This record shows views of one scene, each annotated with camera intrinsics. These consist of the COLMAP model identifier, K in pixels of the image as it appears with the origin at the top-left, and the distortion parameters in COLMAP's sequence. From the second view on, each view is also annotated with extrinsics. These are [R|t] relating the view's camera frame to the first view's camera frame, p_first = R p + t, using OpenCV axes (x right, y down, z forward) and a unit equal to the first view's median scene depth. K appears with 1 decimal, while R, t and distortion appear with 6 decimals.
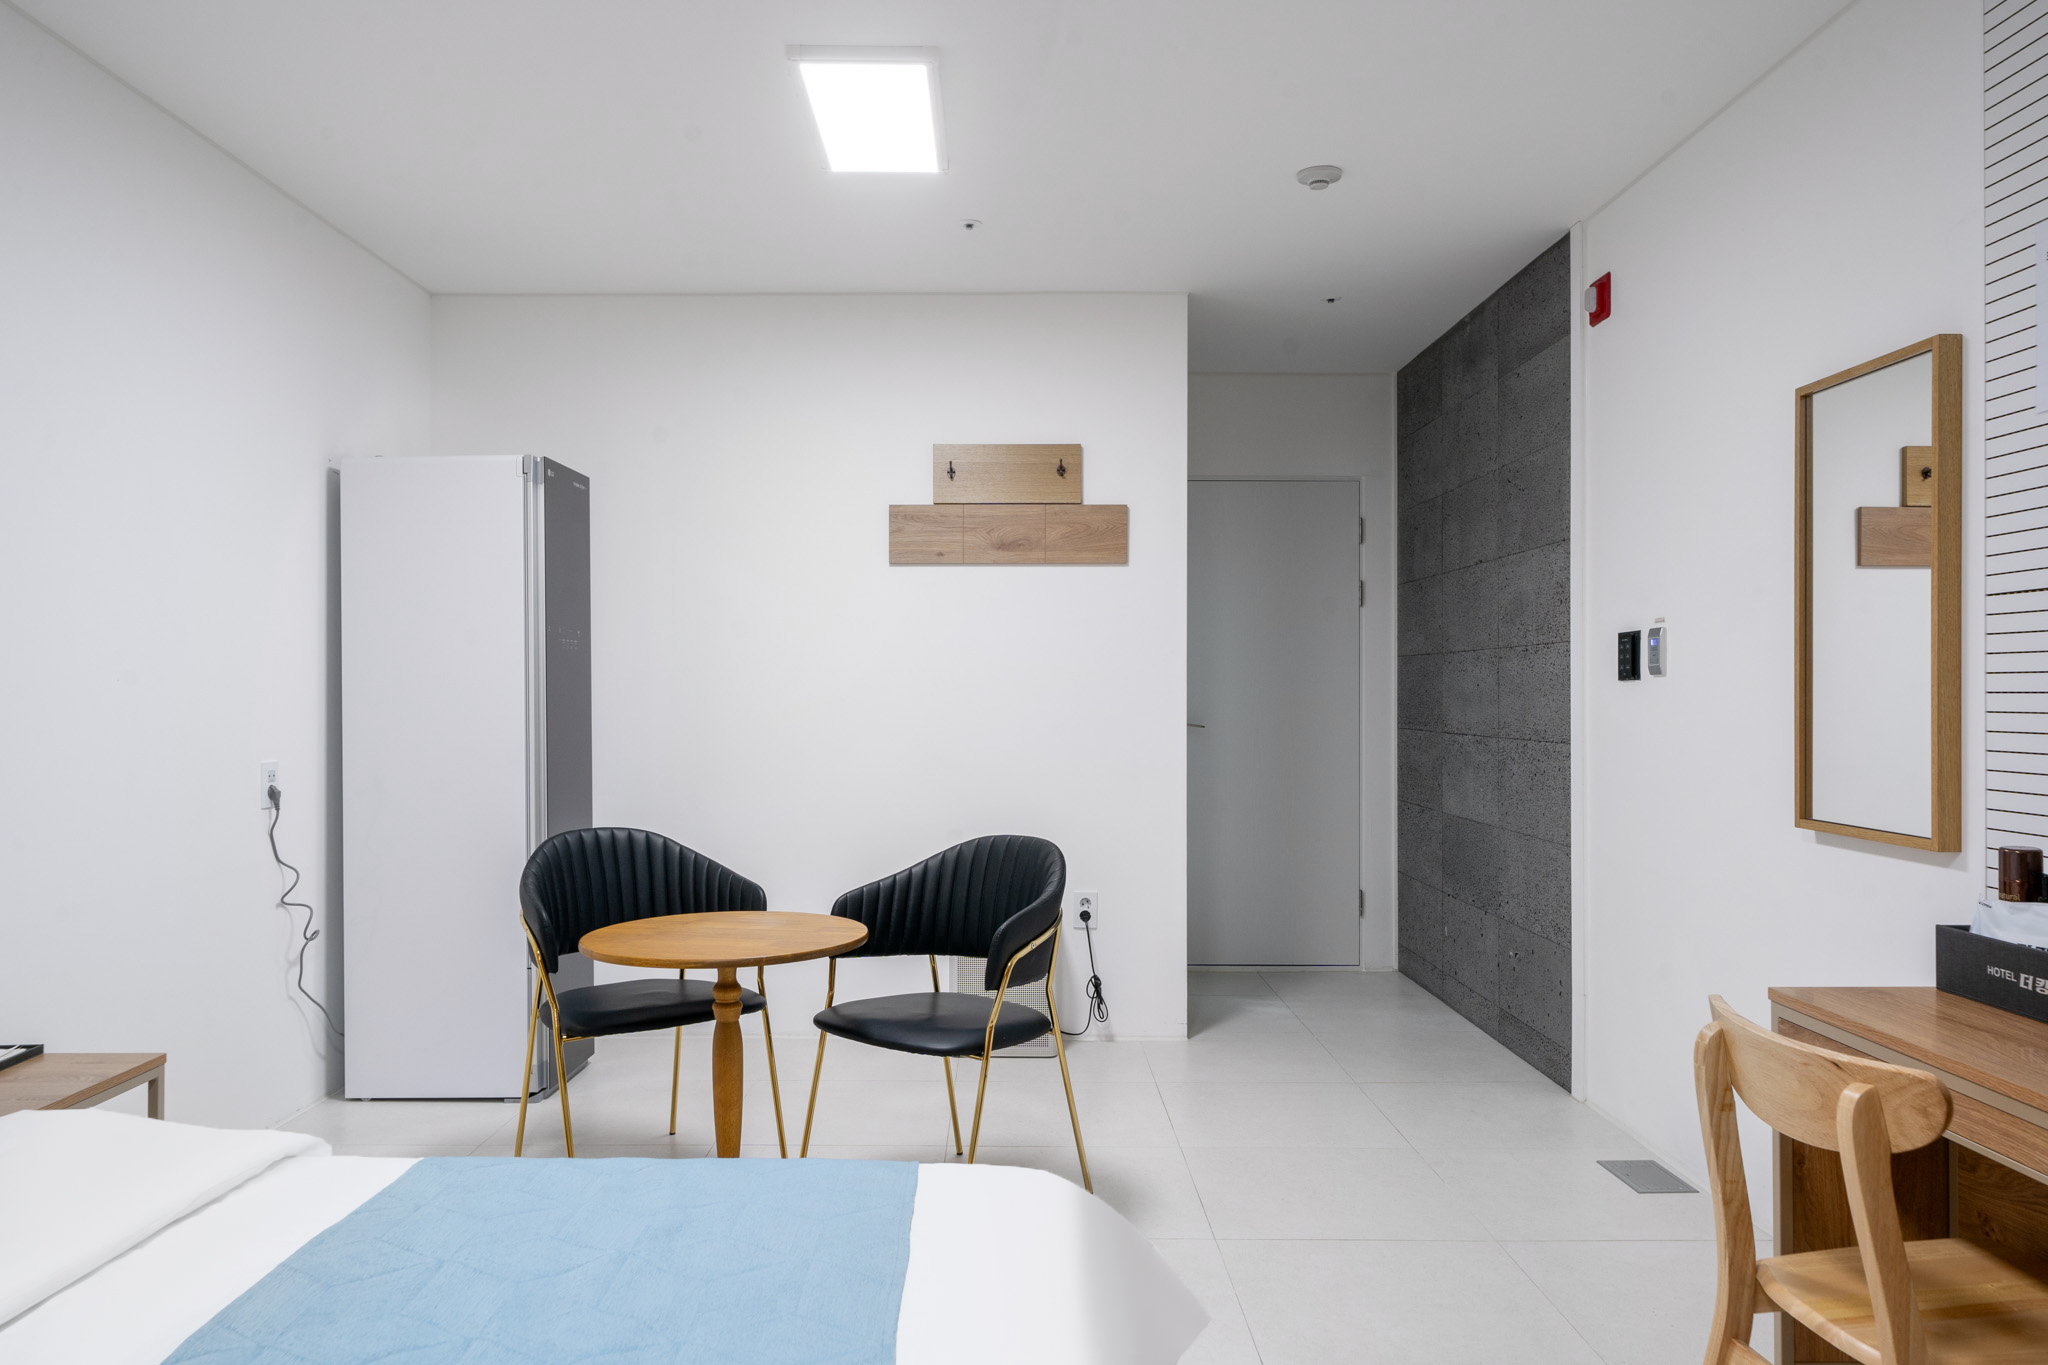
lens RADIAL K [[1388.5, 0, 1015.6], [0, 1388.5, 686.9], [0, 0, 1]] dist [0.006477, -0.012024]
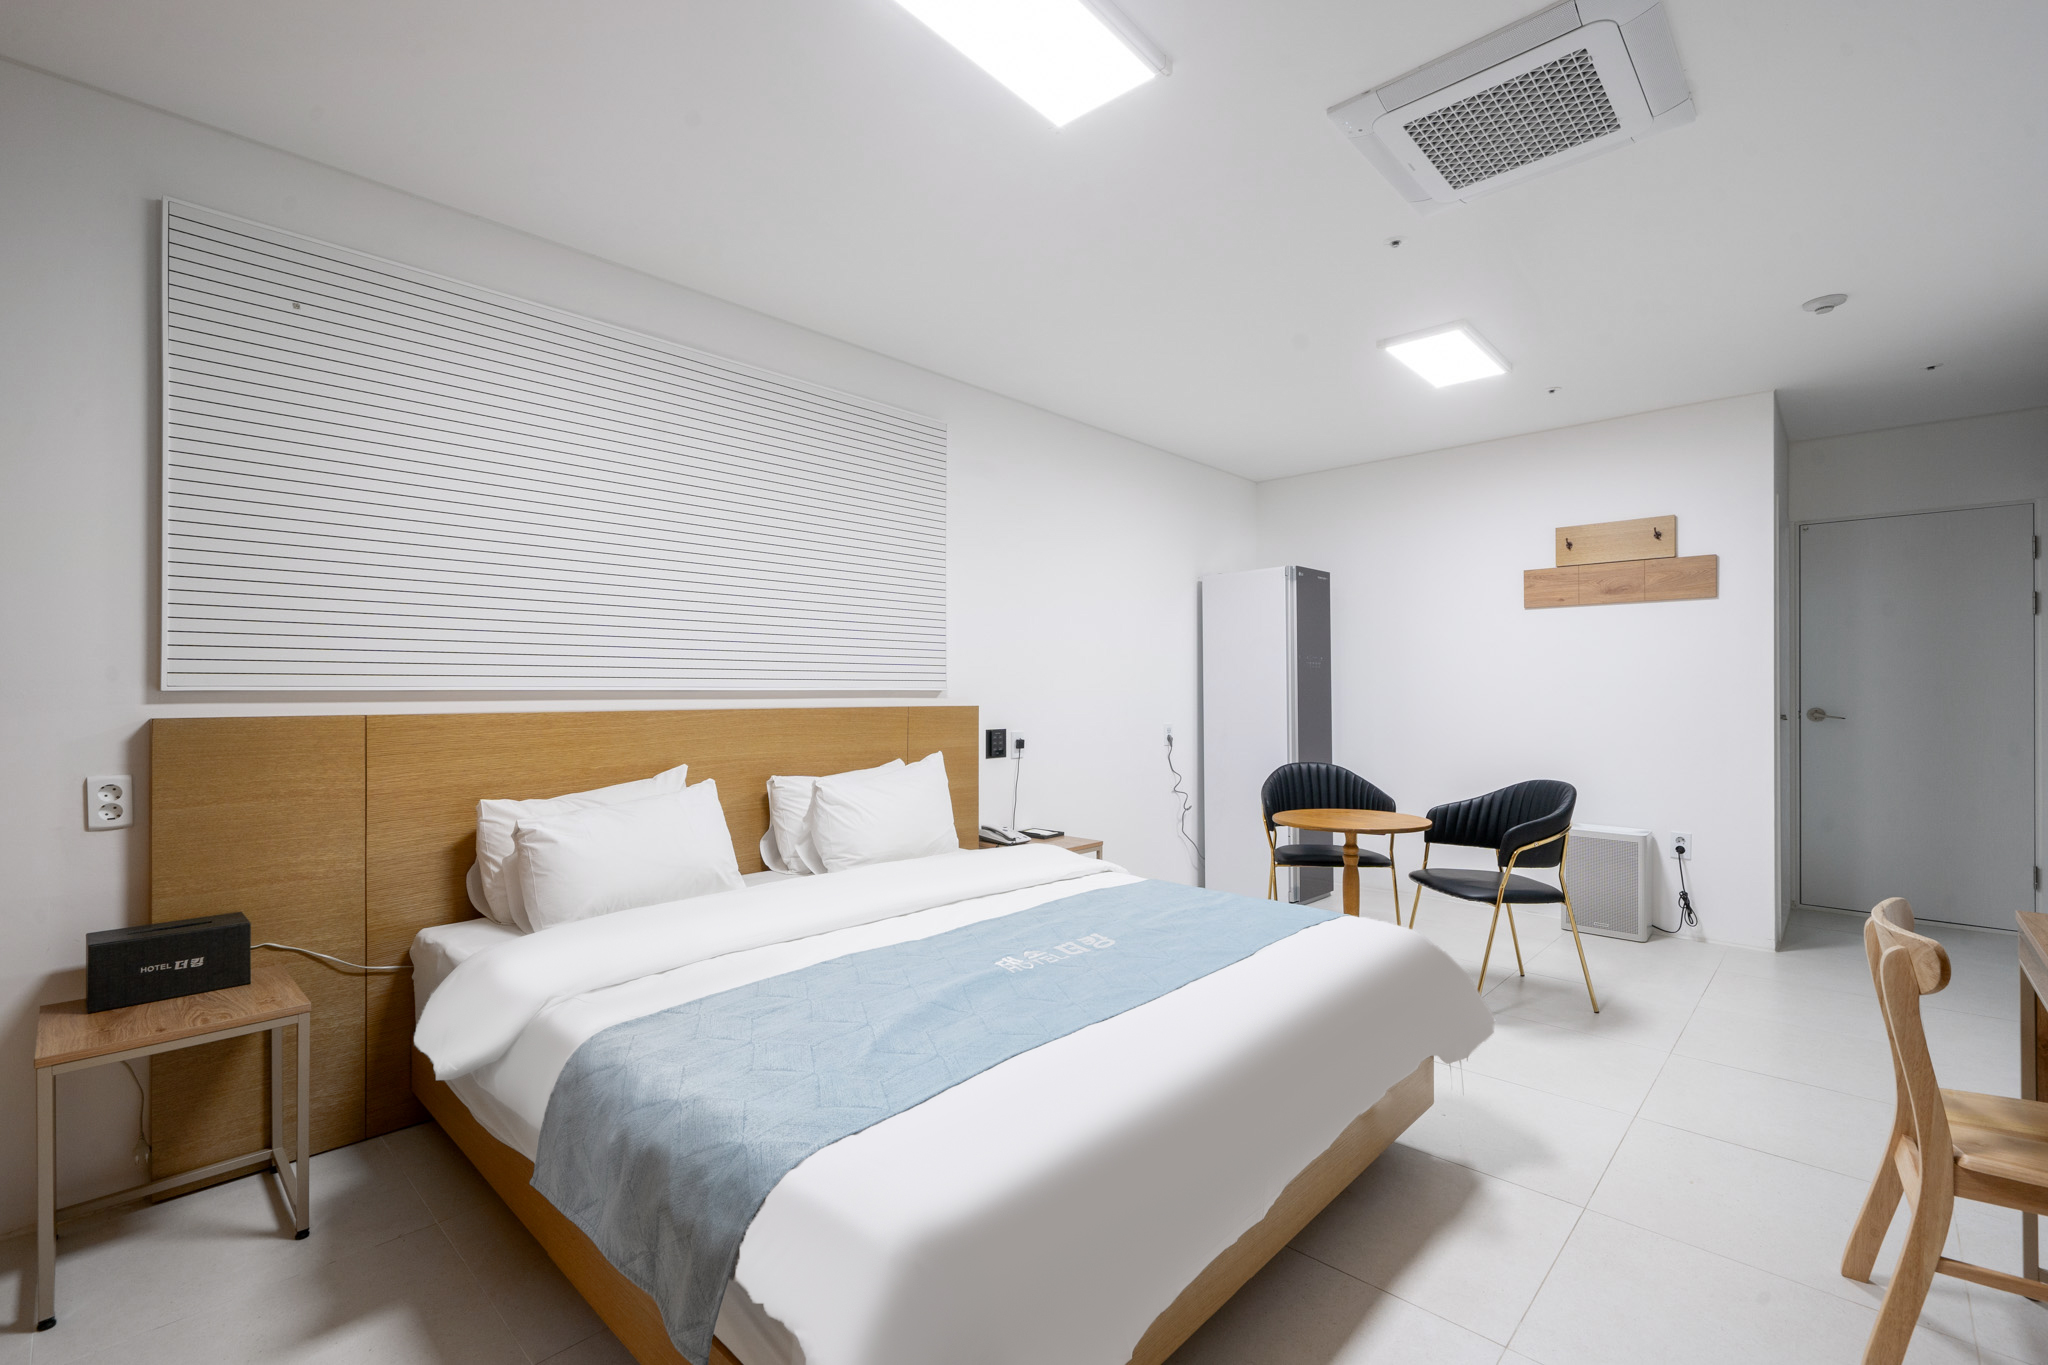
lens RADIAL K [[902.1, 0, 1013.3], [0, 902.1, 692.9], [0, 0, 1]] dist [-0.001452, -0.000117]
pose [[0.721745, 0.000883, -0.692159, 0.210588], [0.002610, 0.999989, 0.003997, 0.000783], [0.692154, -0.004692, 0.721734, -0.136596]]
